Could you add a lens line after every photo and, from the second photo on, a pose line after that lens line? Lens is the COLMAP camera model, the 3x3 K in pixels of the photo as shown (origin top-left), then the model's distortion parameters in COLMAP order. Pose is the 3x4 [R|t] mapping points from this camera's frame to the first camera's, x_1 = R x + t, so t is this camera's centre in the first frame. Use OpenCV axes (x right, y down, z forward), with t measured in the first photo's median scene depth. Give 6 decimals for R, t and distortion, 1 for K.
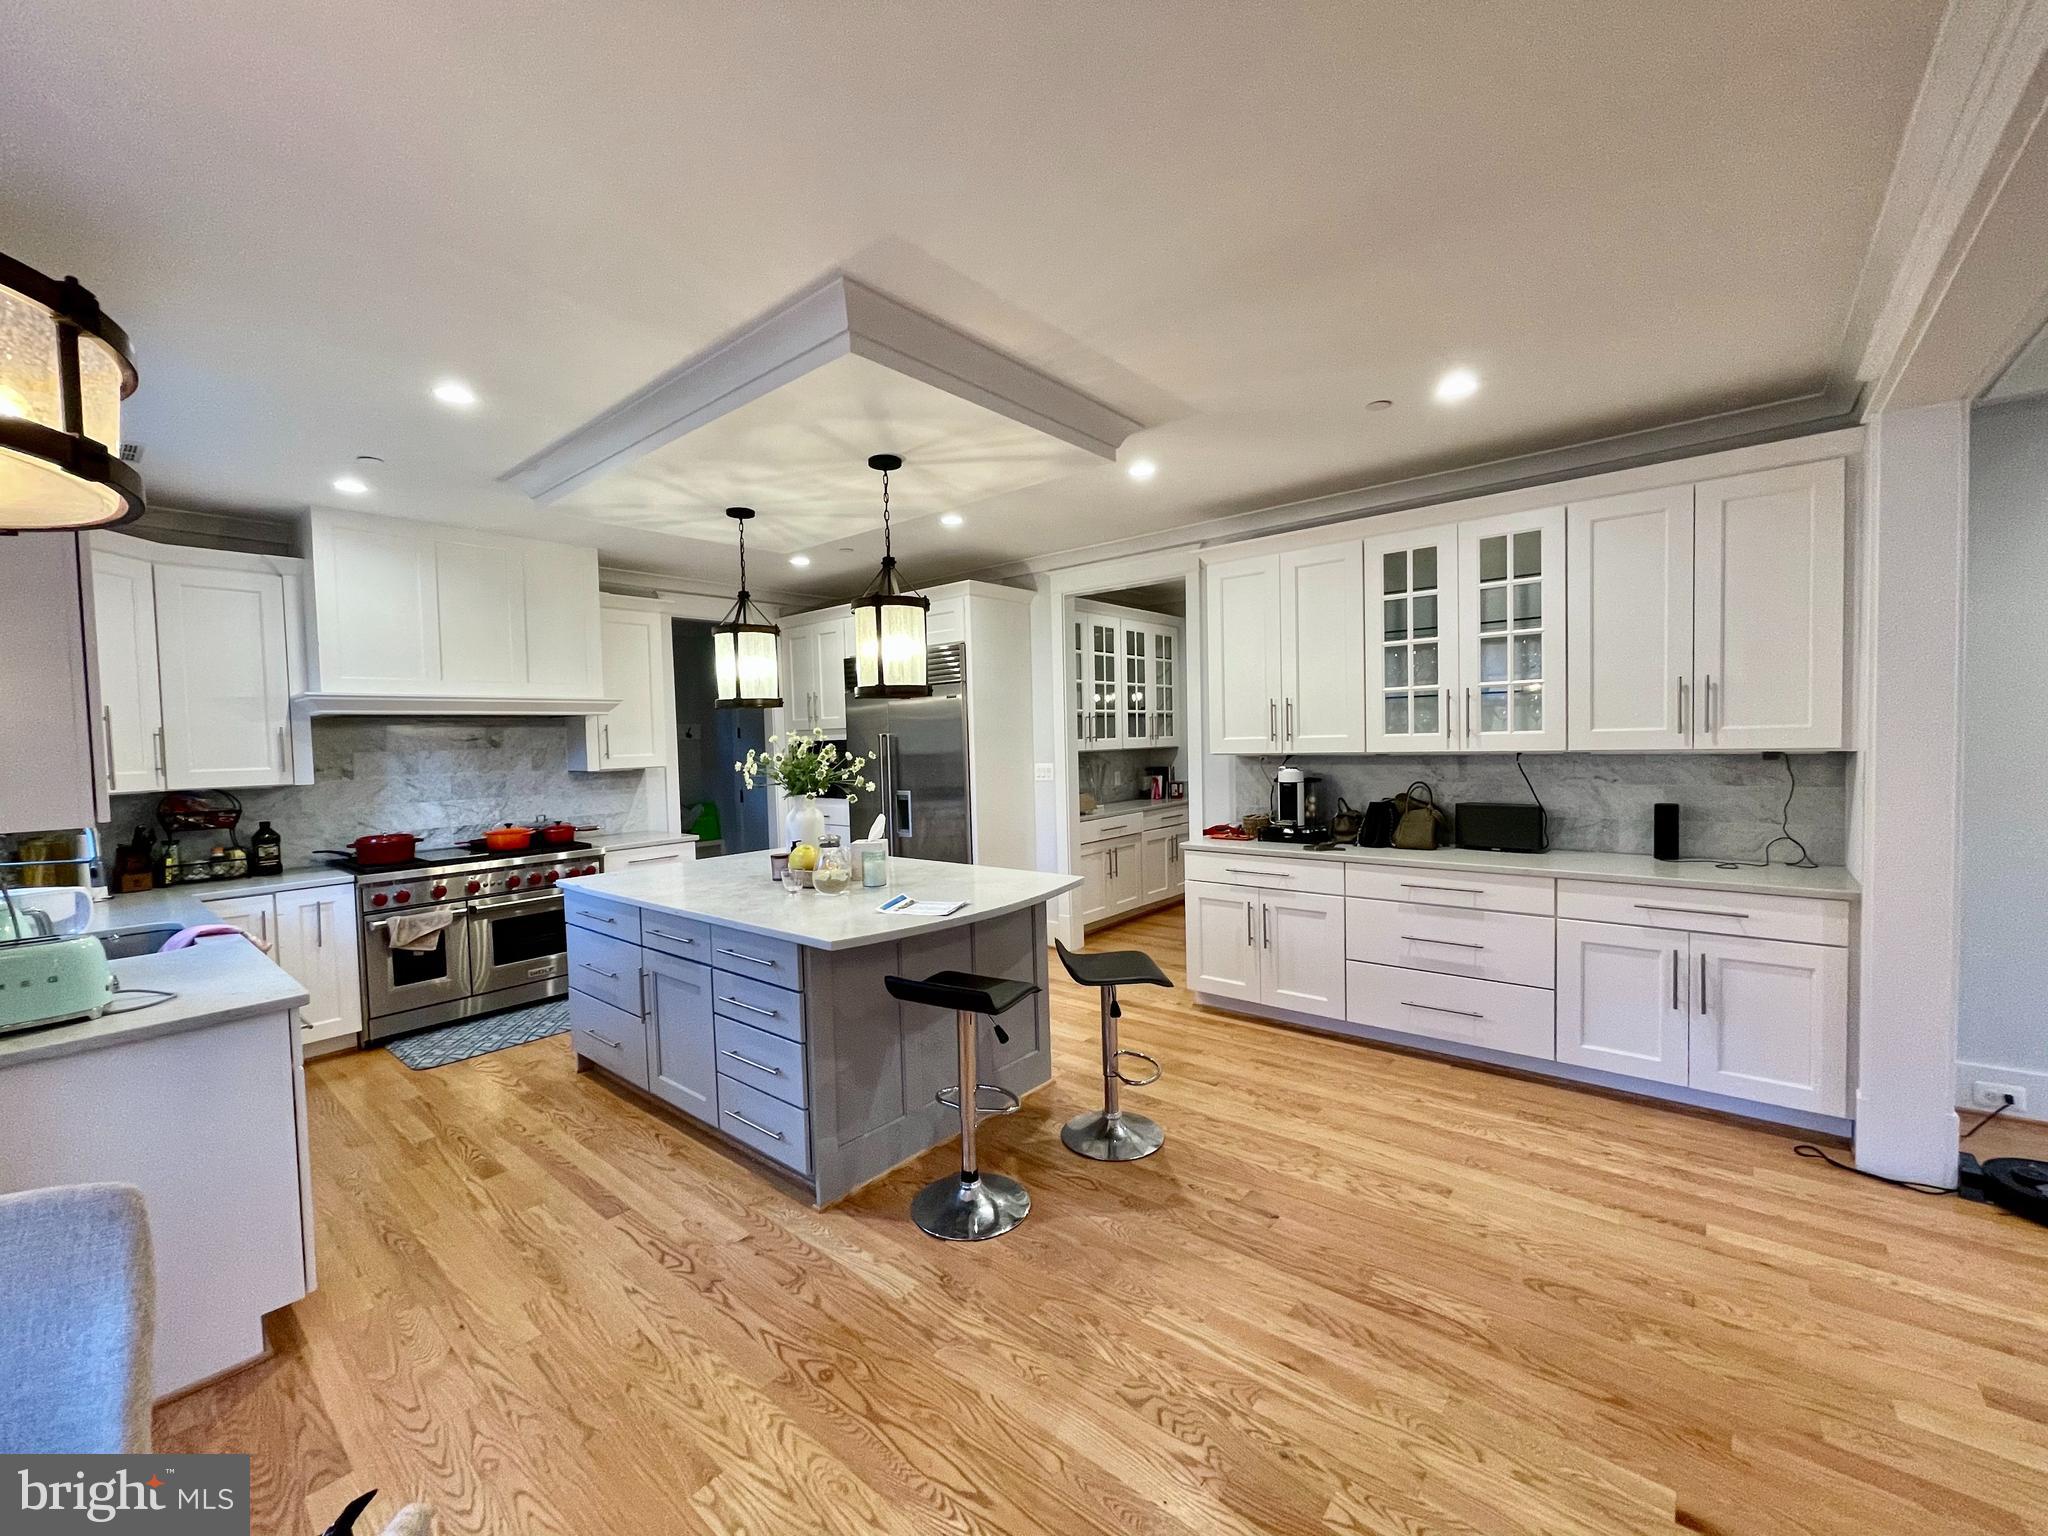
lens RADIAL K [[820.7, 0, 1010.9], [0, 820.7, 767.1], [0, 0, 1]] dist [-0.000308, 0.000141]
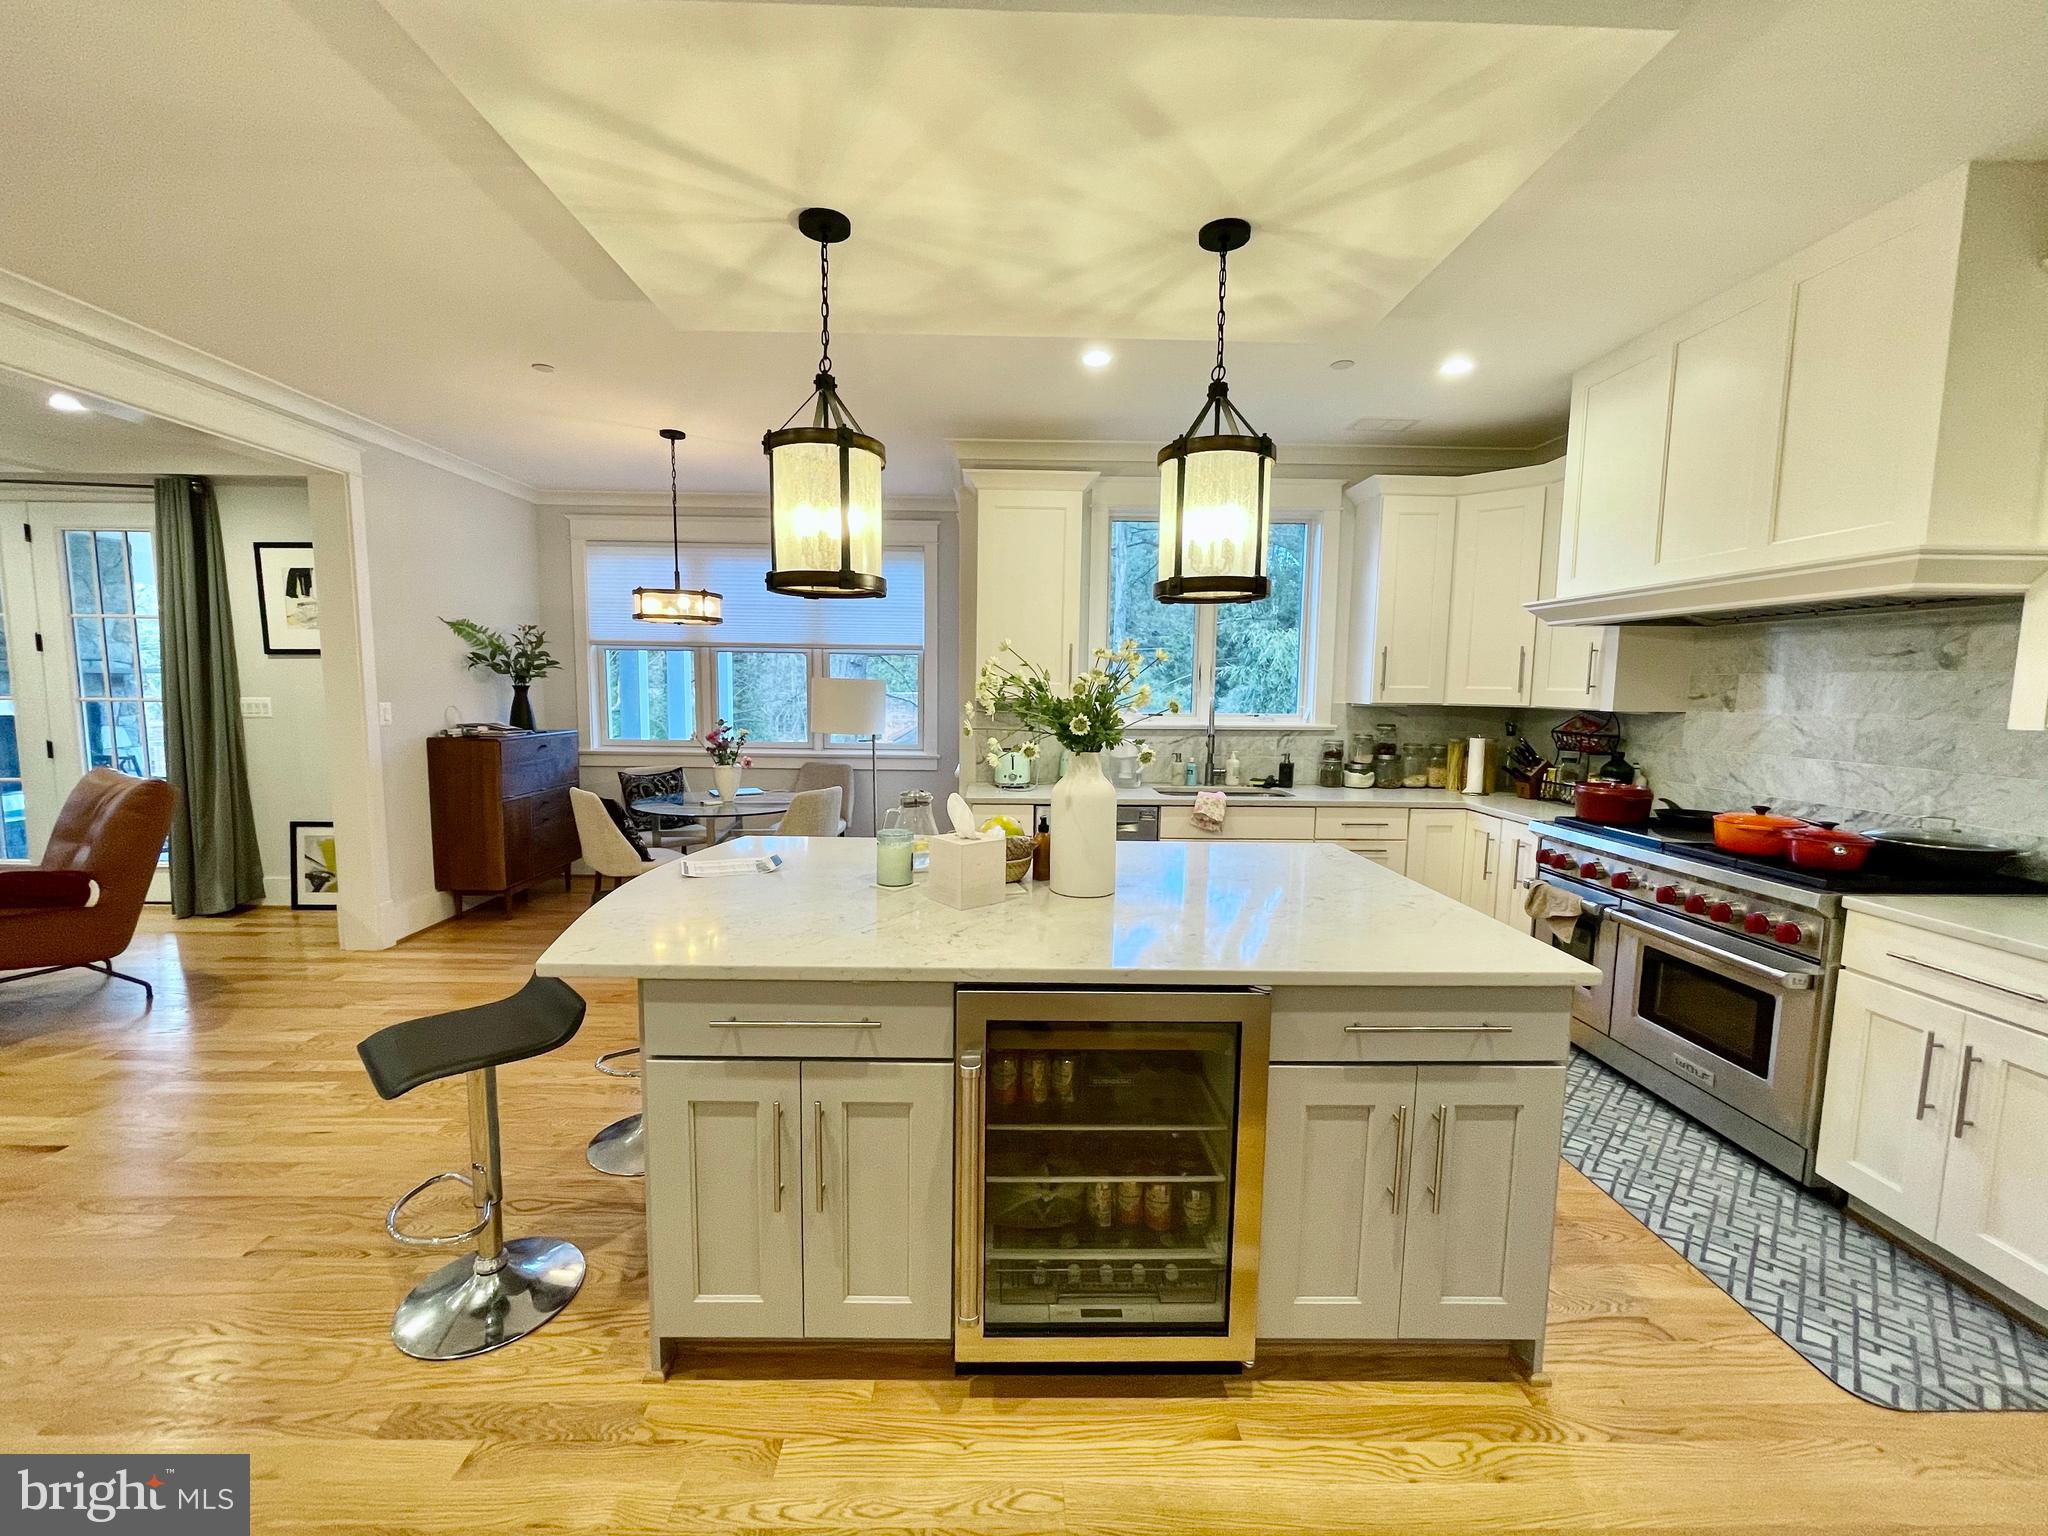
lens RADIAL K [[820.7, 0, 1010.9], [0, 820.7, 767.1], [0, 0, 1]] dist [-0.000308, 0.000141]
pose [[-0.751088, 0.082603, -0.655015, 0.182629], [-0.016550, 0.989474, 0.143759, -0.039881], [0.659995, 0.118817, -0.741815, 1.517703]]
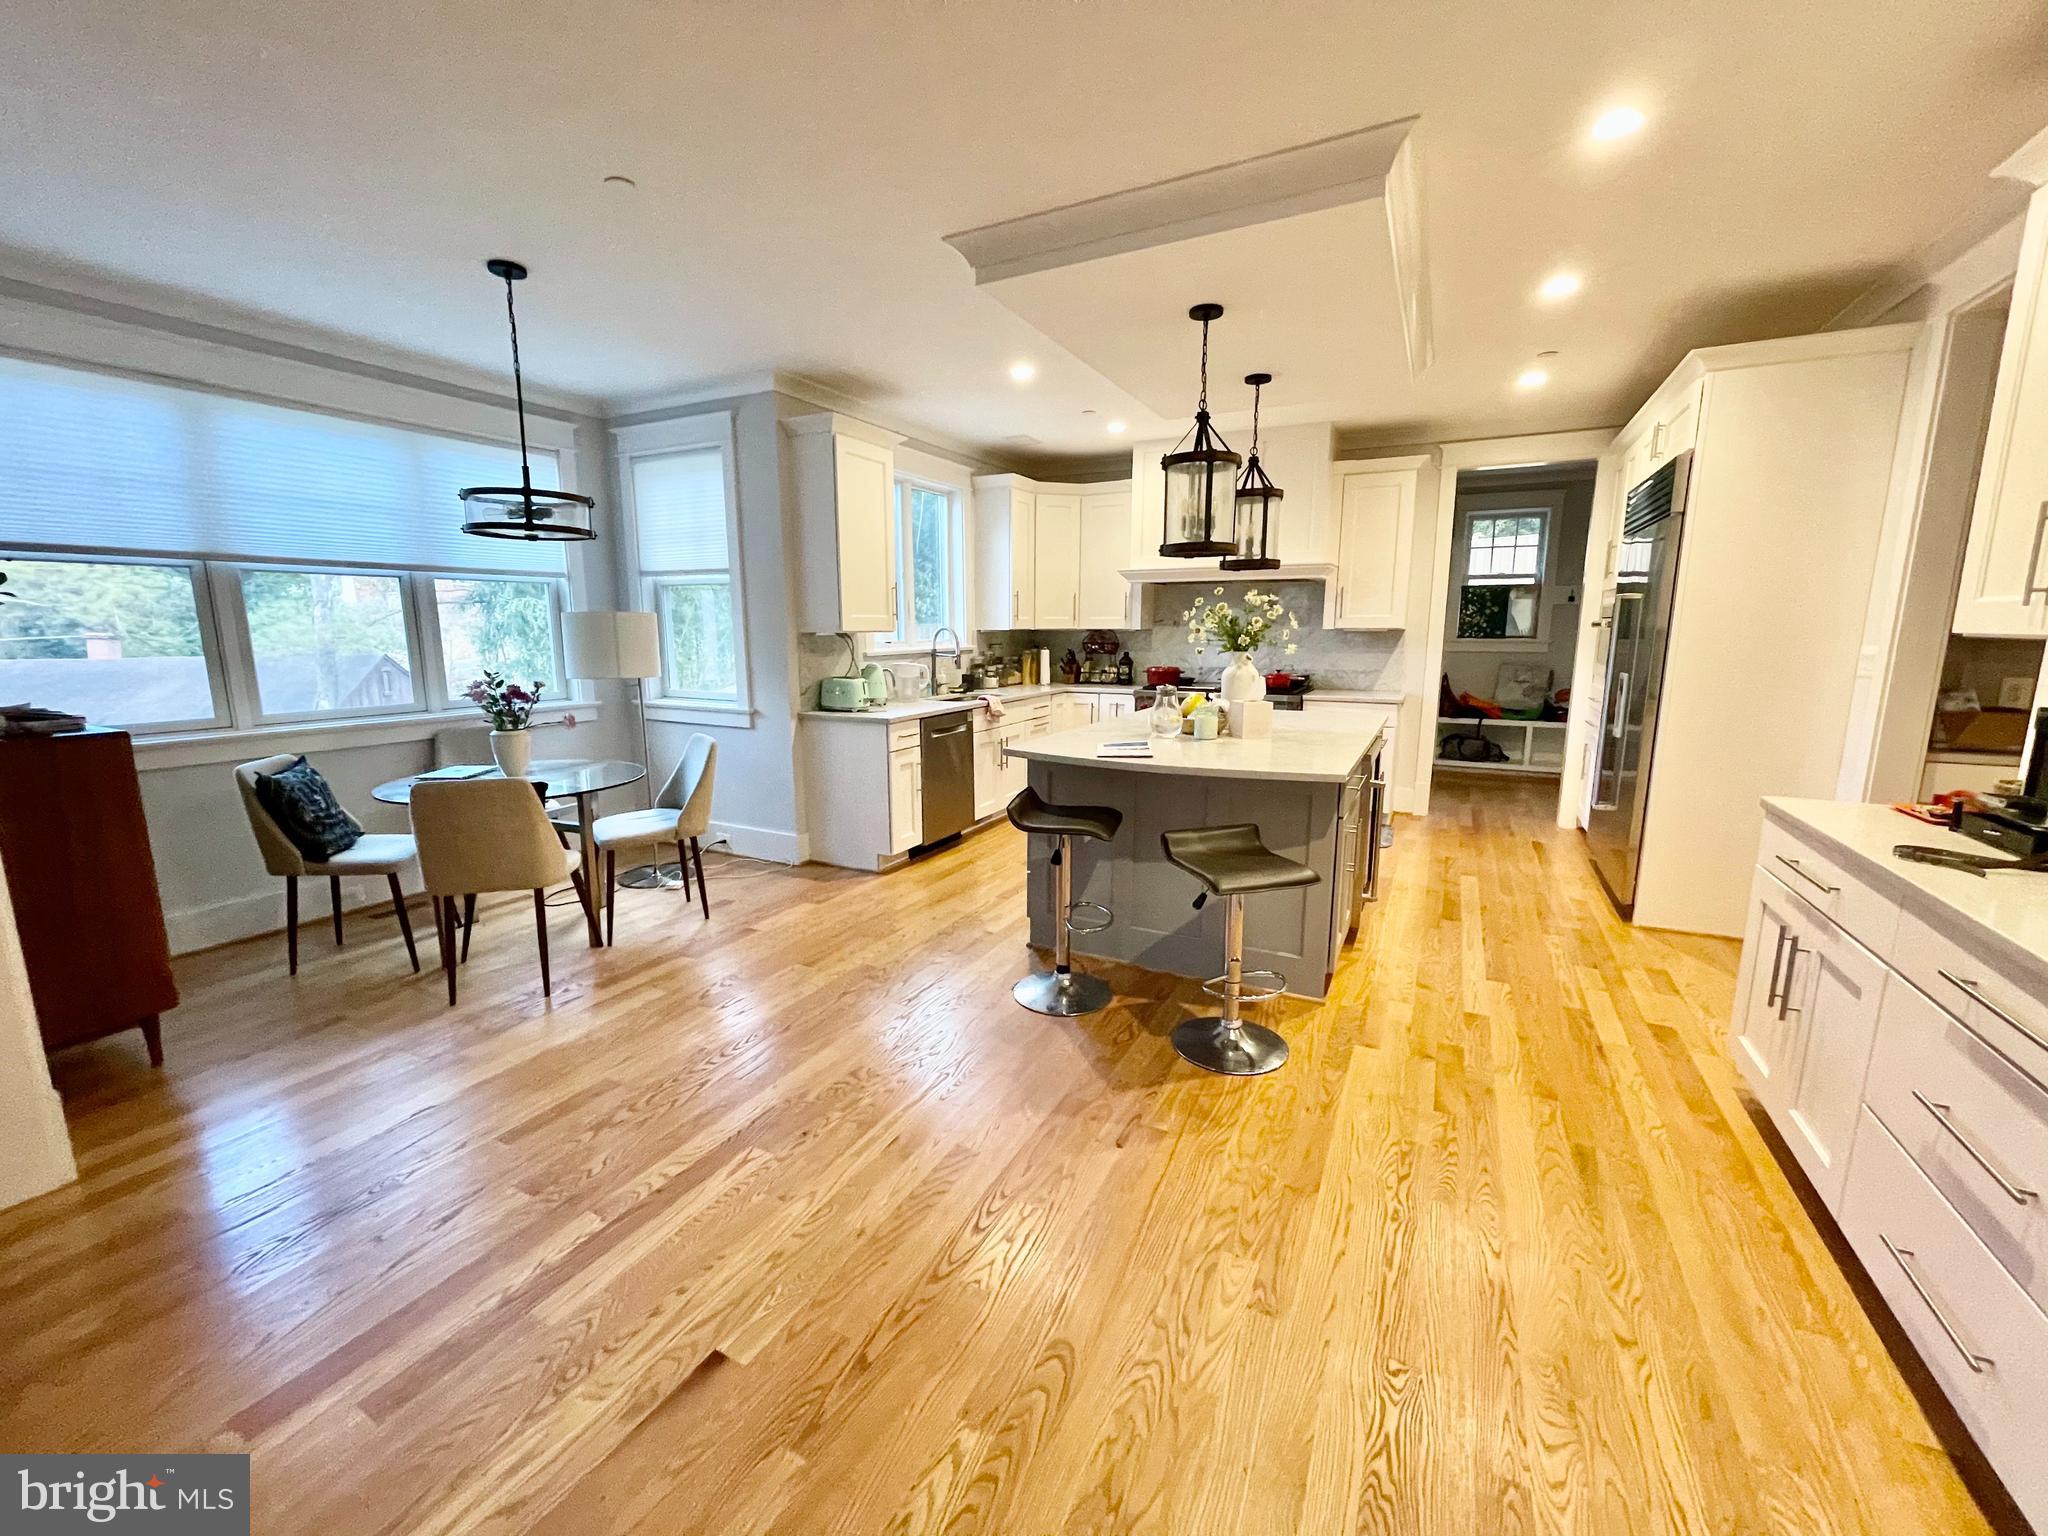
lens RADIAL K [[820.7, 0, 1010.9], [0, 820.7, 767.1], [0, 0, 1]] dist [-0.000308, 0.000141]
pose [[0.216302, 0.191932, -0.957275, 0.790863], [-0.035880, 0.981387, 0.188659, -0.009745], [0.975667, -0.006460, 0.219163, 0.516851]]
